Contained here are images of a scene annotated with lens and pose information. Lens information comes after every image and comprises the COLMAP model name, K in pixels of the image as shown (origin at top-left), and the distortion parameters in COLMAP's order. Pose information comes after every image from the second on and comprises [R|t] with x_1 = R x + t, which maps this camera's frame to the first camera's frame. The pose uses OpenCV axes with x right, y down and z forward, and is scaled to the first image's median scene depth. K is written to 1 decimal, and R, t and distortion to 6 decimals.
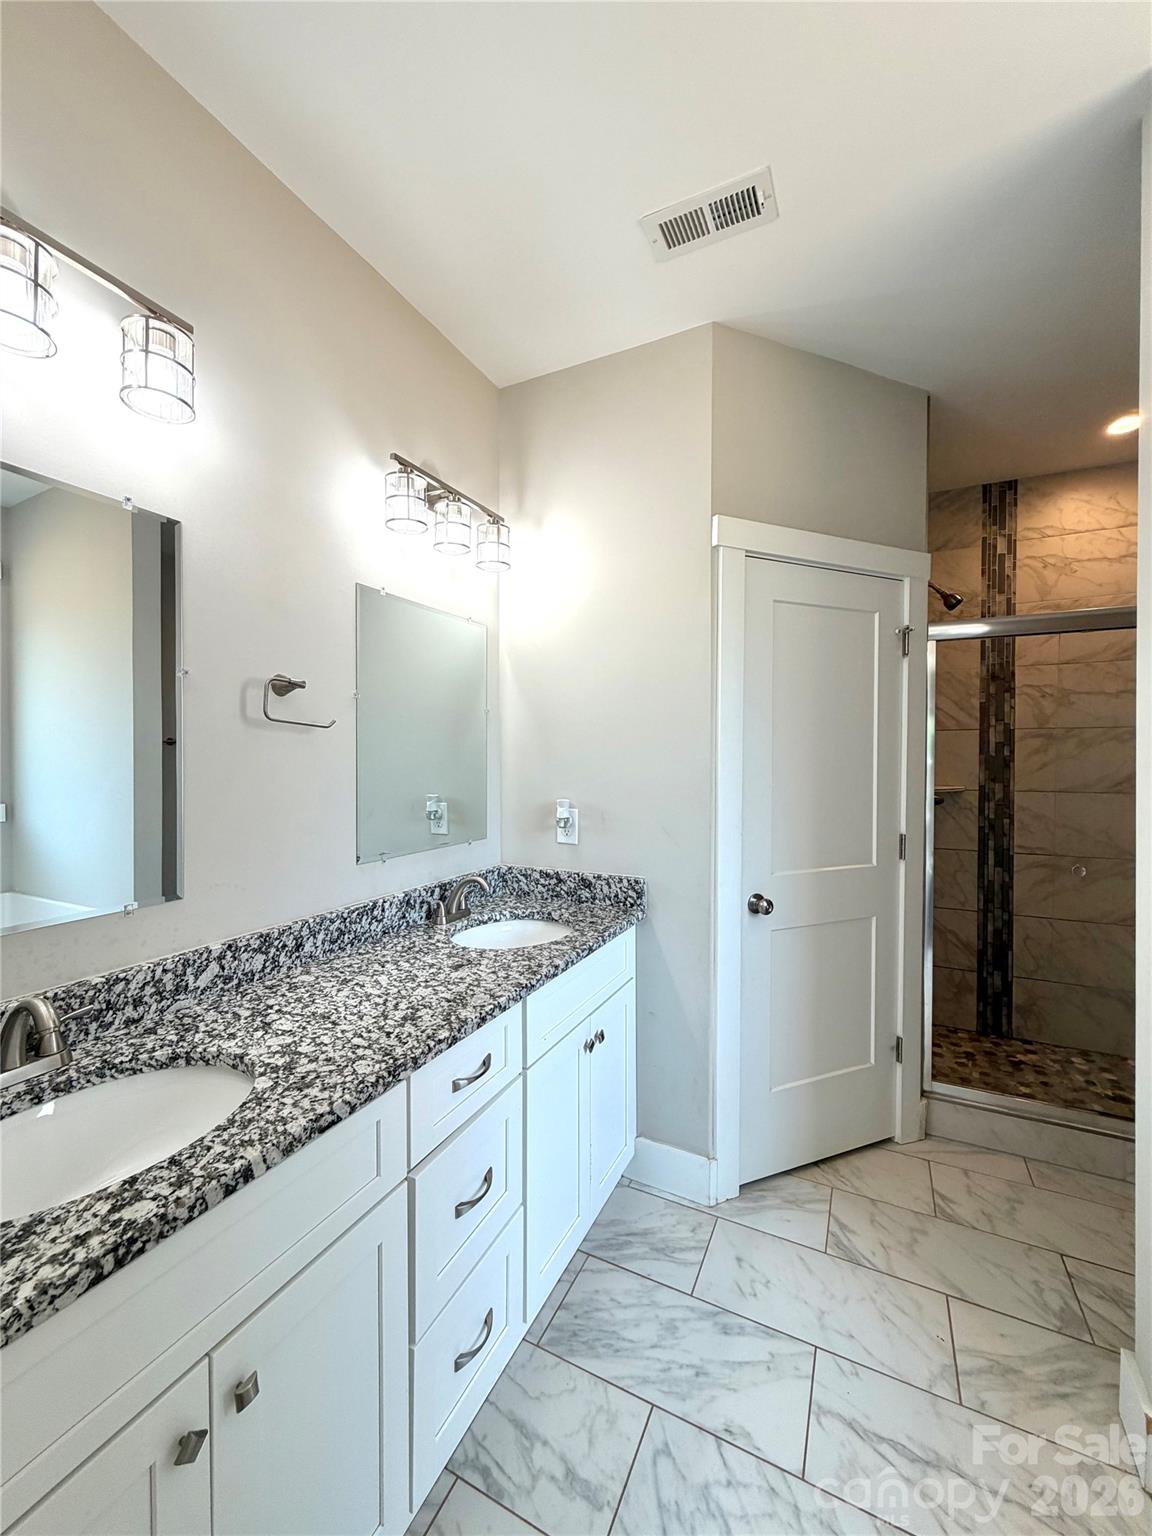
lens RADIAL K [[611.9, 0, 575.0], [0, 611.9, 764.5], [0, 0, 1]] dist [0.000416, 0.000249]
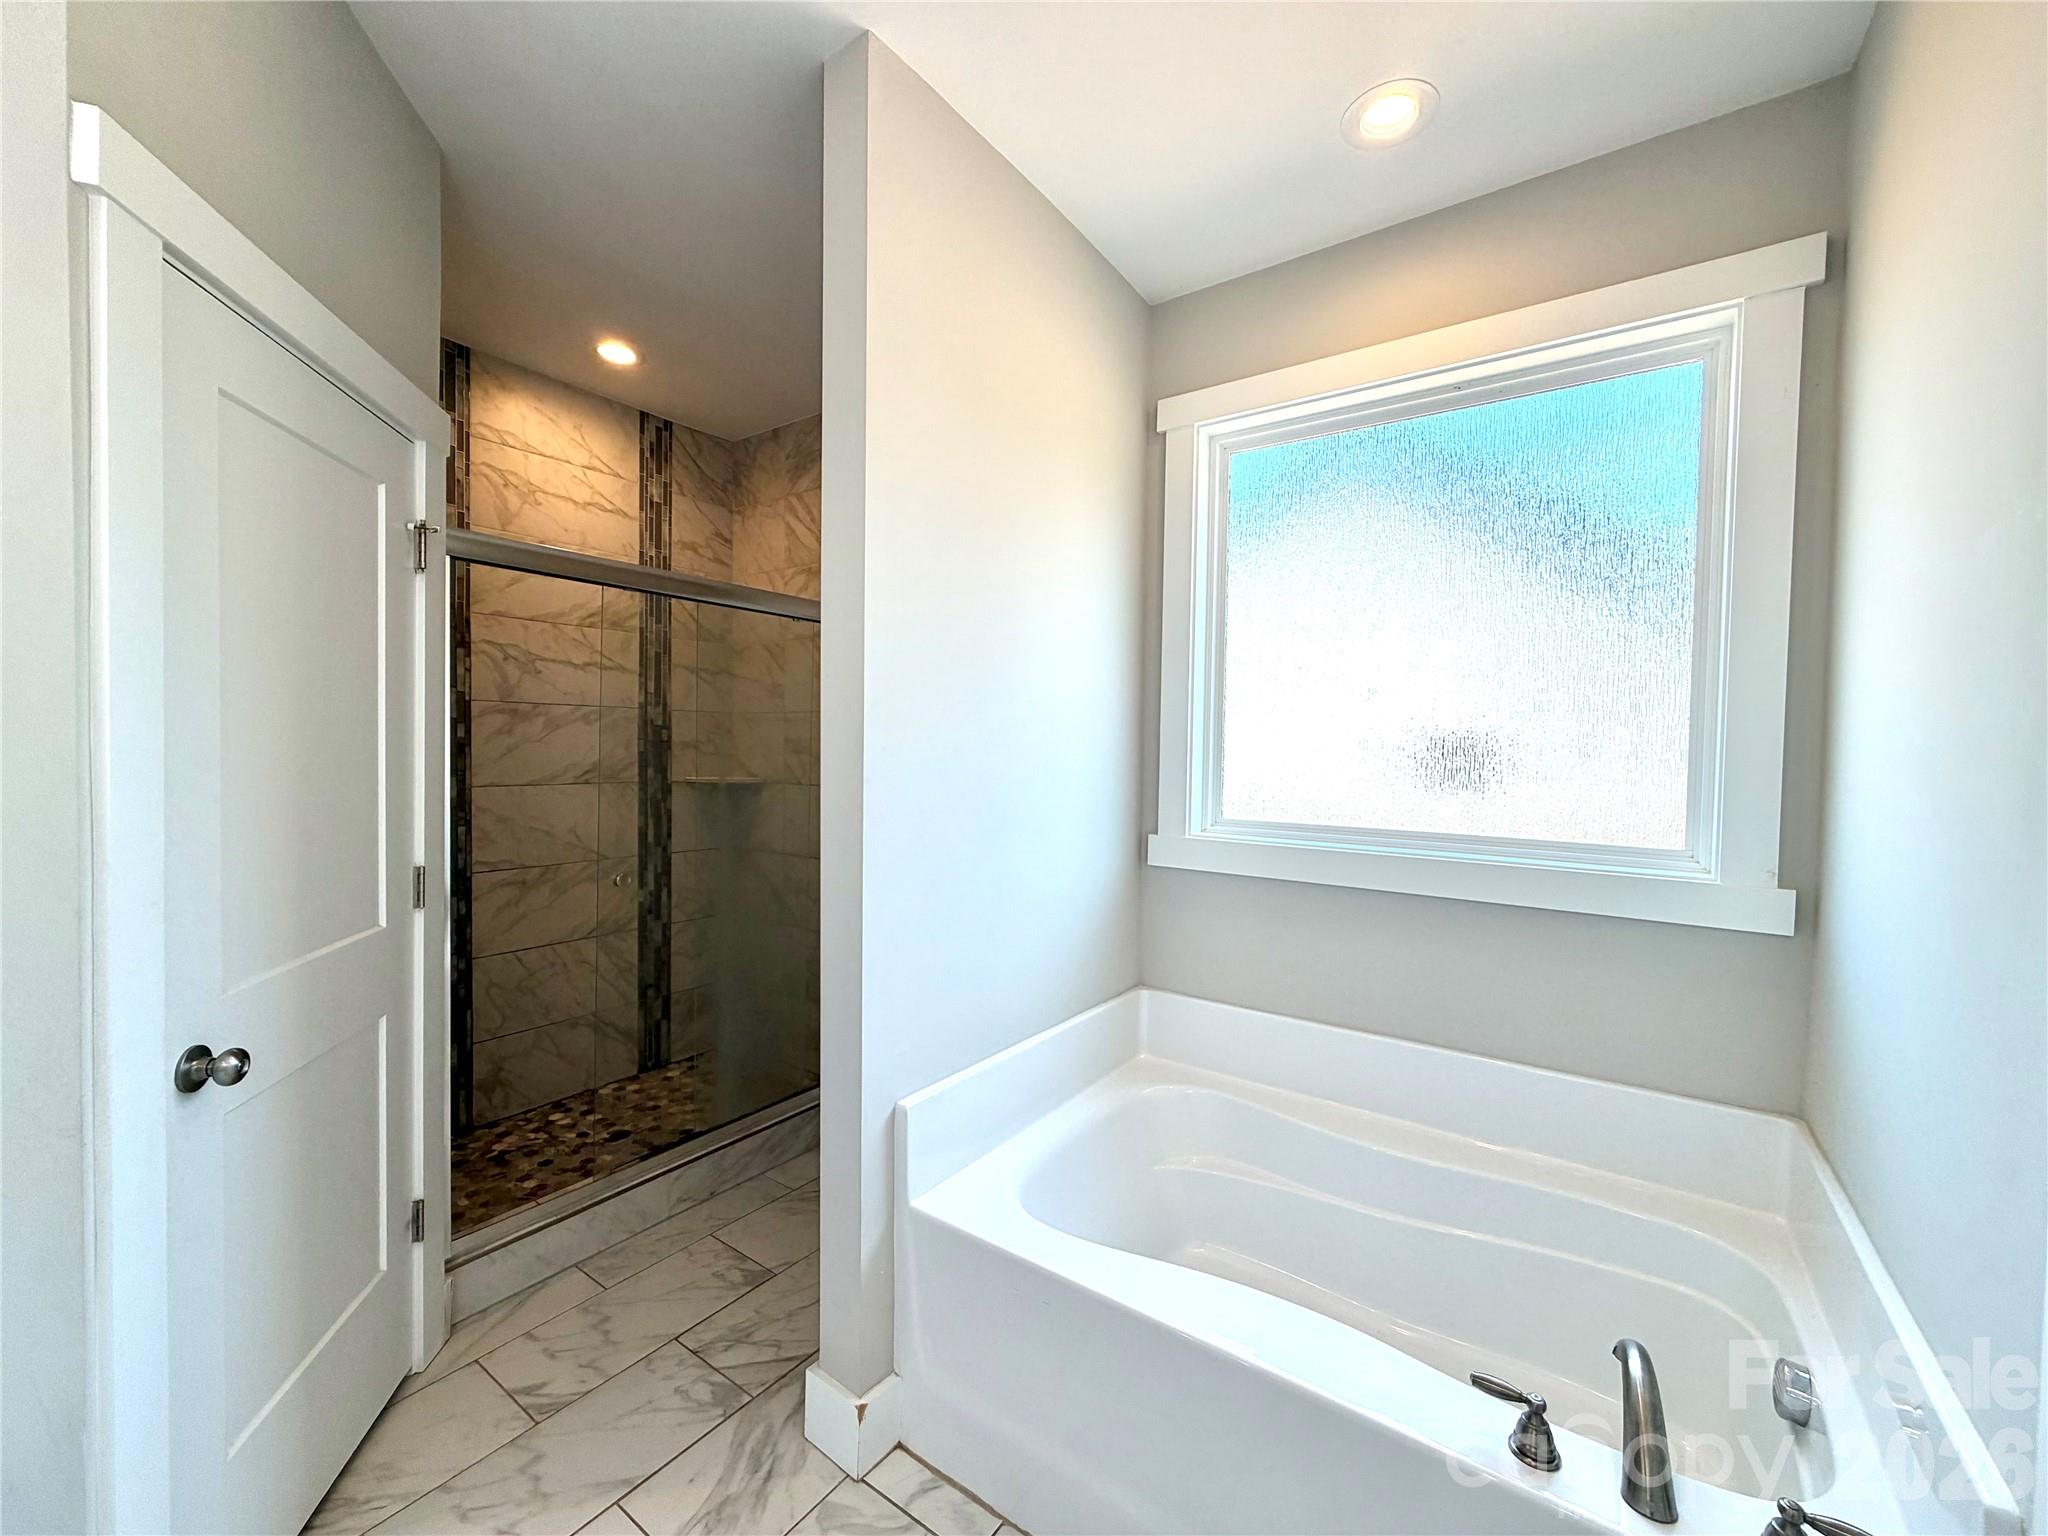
lens RADIAL K [[815.9, 0, 1022.9], [0, 815.9, 770.8], [0, 0, 1]] dist [0.000416, 0.000249]
pose [[0.157769, -0.024874, 0.987163, -0.134416], [-0.004514, 0.999654, 0.025910, -0.003292], [-0.987466, -0.008544, 0.157602, 0.232017]]
